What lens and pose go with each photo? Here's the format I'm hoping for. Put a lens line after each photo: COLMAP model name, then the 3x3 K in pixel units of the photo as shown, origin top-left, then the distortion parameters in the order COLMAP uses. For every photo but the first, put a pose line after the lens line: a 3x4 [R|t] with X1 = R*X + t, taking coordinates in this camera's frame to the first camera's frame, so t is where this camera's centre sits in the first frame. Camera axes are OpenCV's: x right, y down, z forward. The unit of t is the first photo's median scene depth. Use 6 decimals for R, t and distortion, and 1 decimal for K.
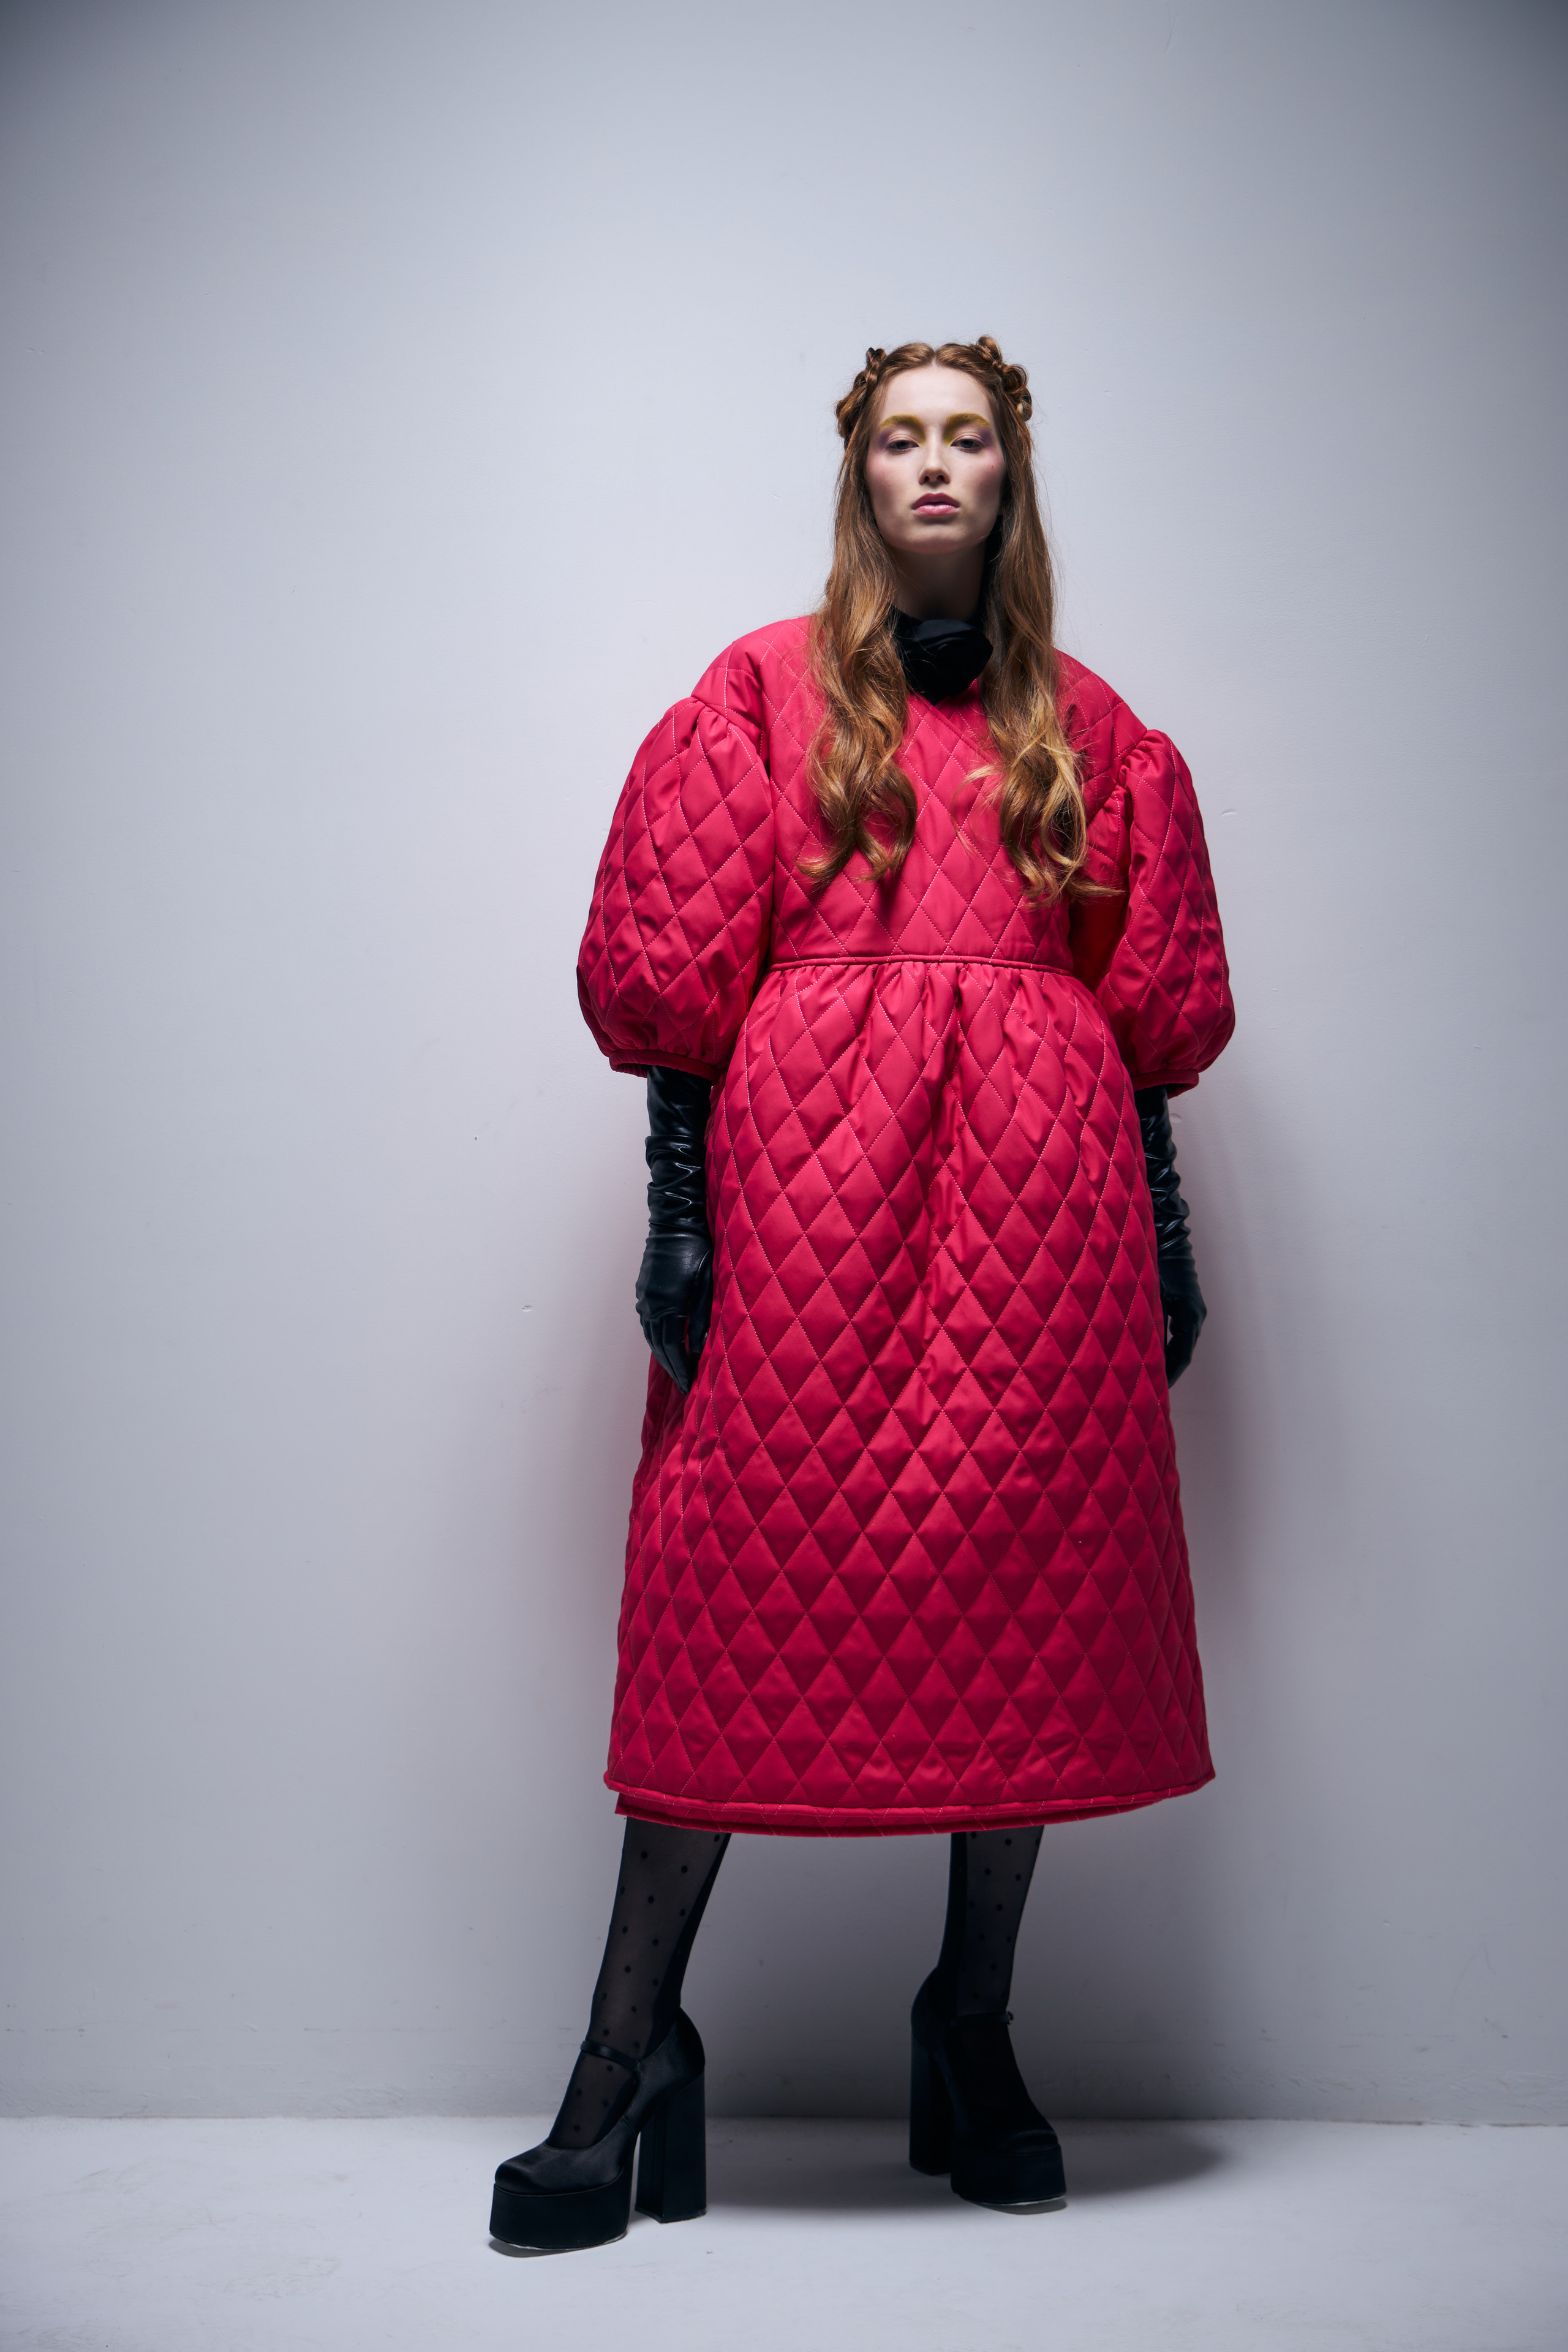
lens RADIAL K [[4354.4, 0, 779.9], [0, 4354.4, 1172.6], [0, 0, 1]] dist [-0.137132, 0.000000]
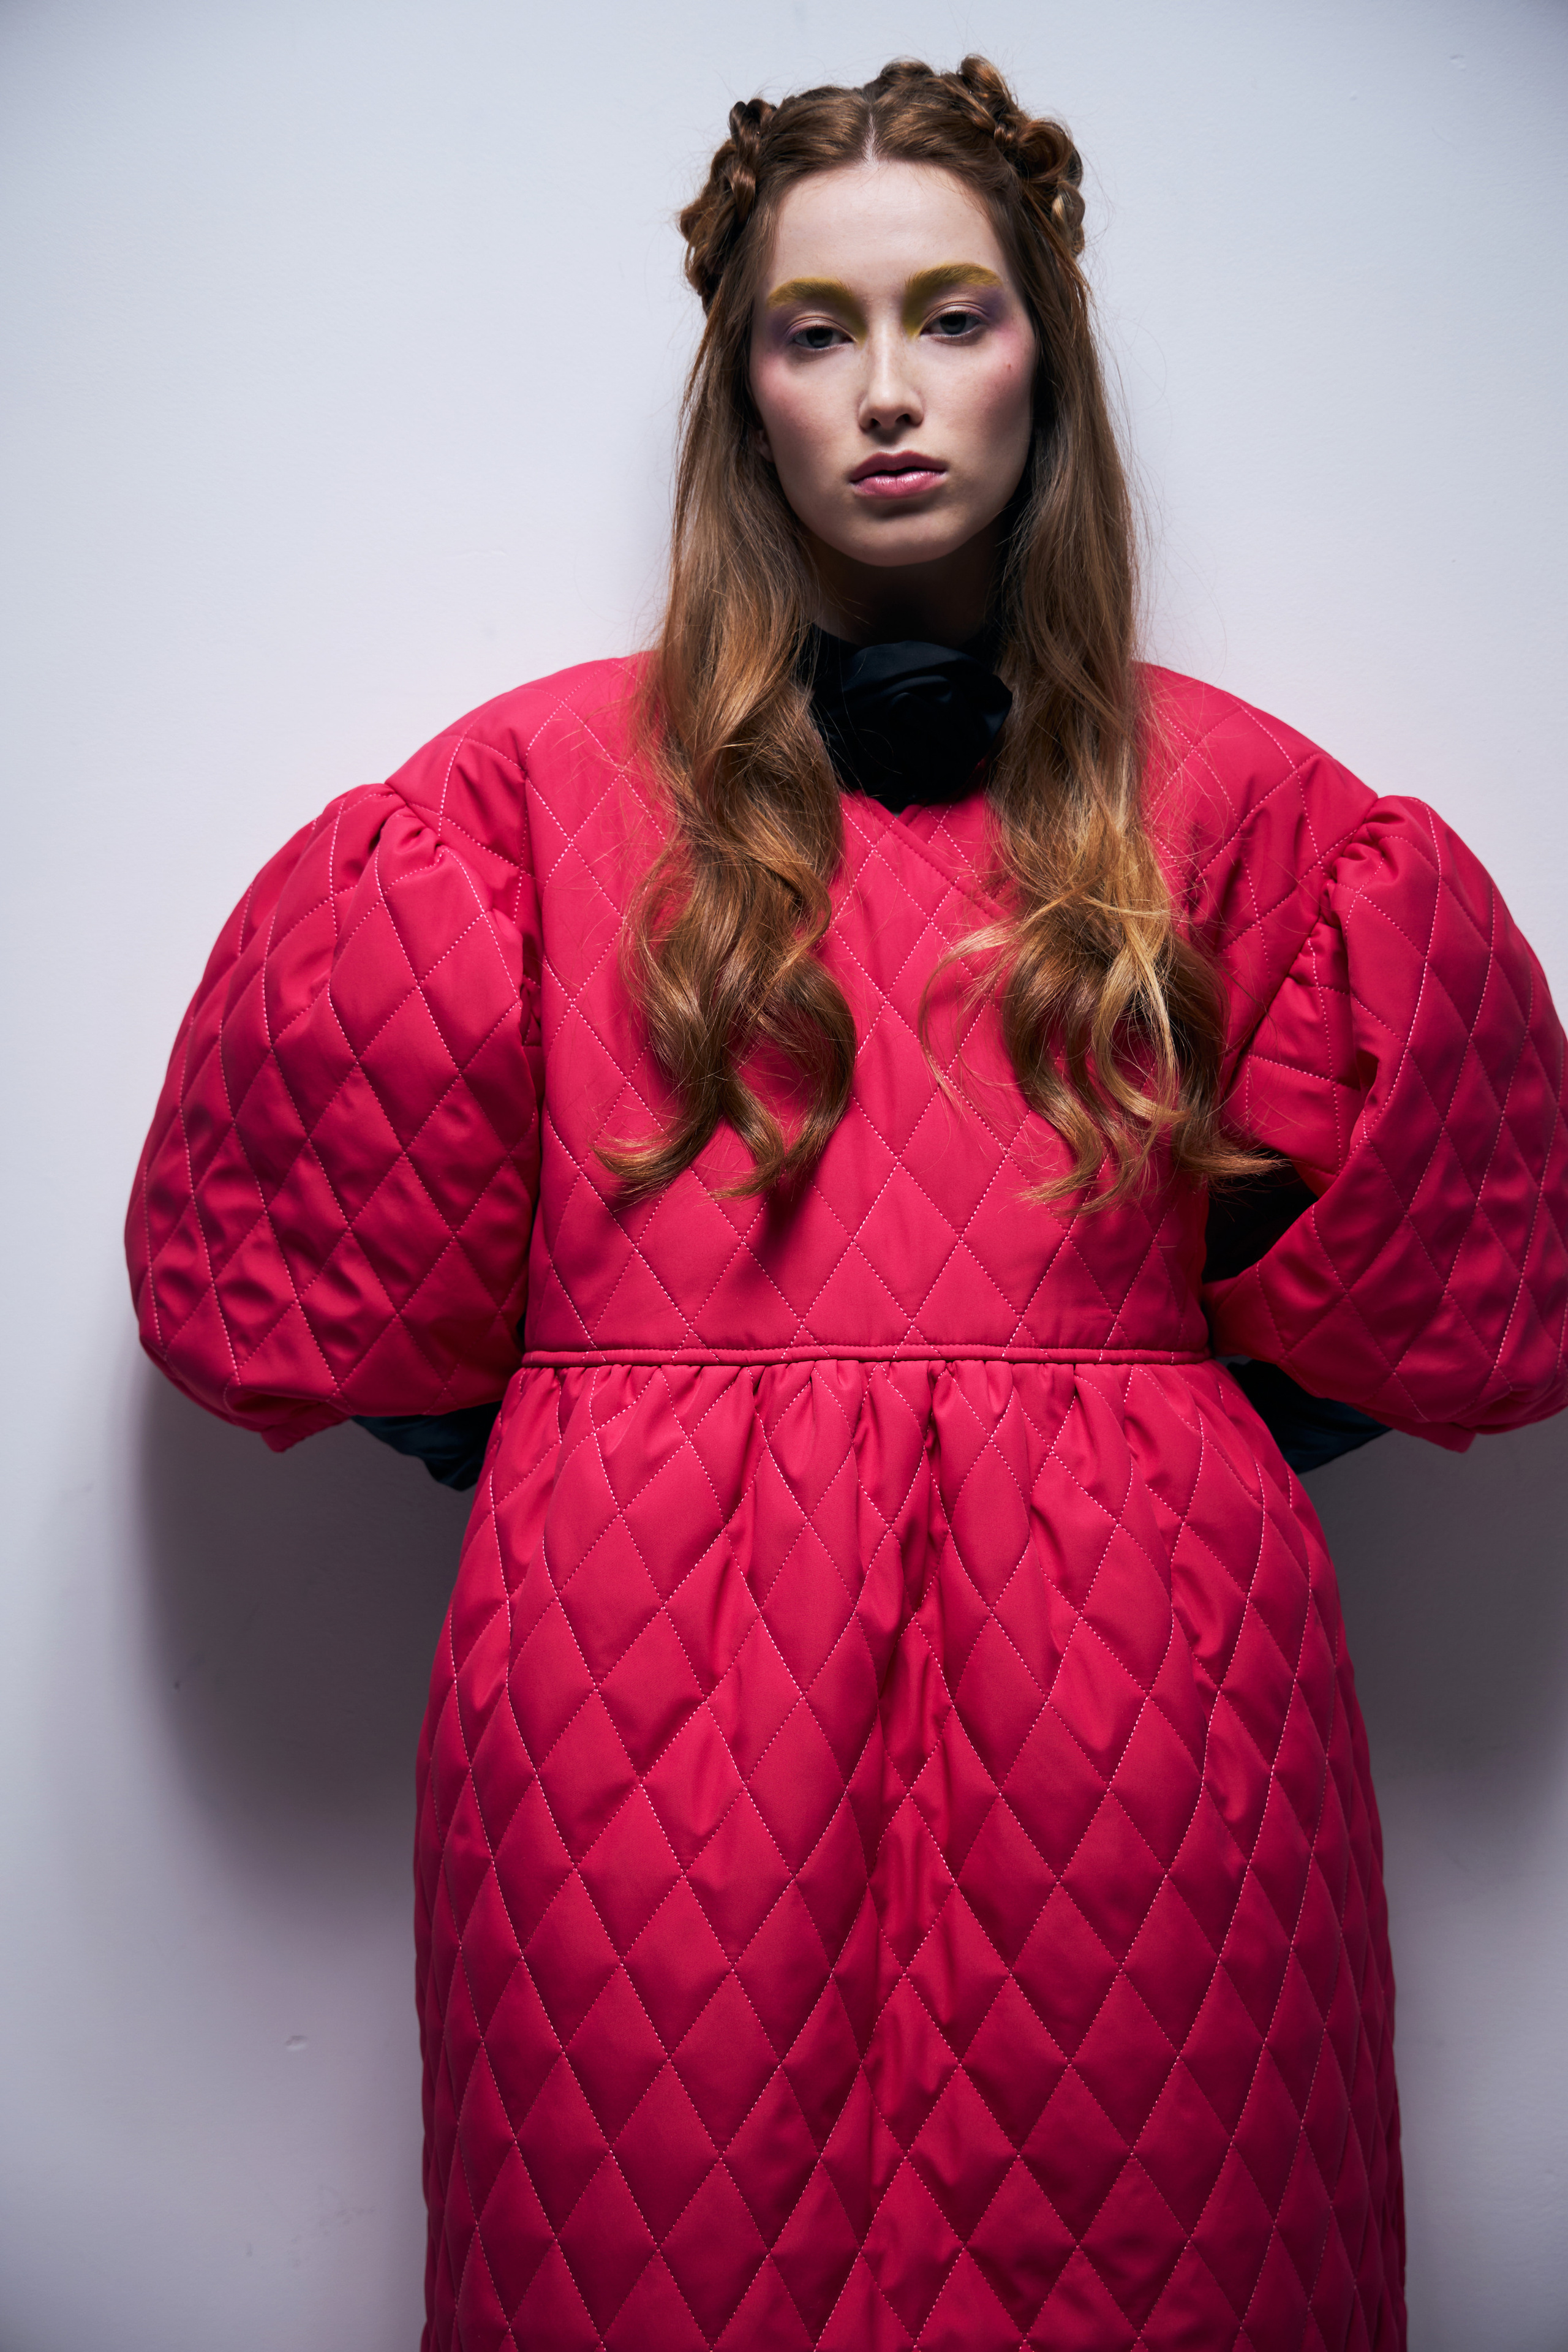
lens RADIAL K [[5193.8, 0, 796.8], [0, 5193.8, 1177.2], [0, 0, 1]] dist [0.166622, 0.000000]
pose [[0.999858, 0.004047, 0.016362, 0.016412], [-0.001497, 0.988234, -0.152945, 0.018057], [-0.016788, 0.152899, 0.988099, 0.440319]]
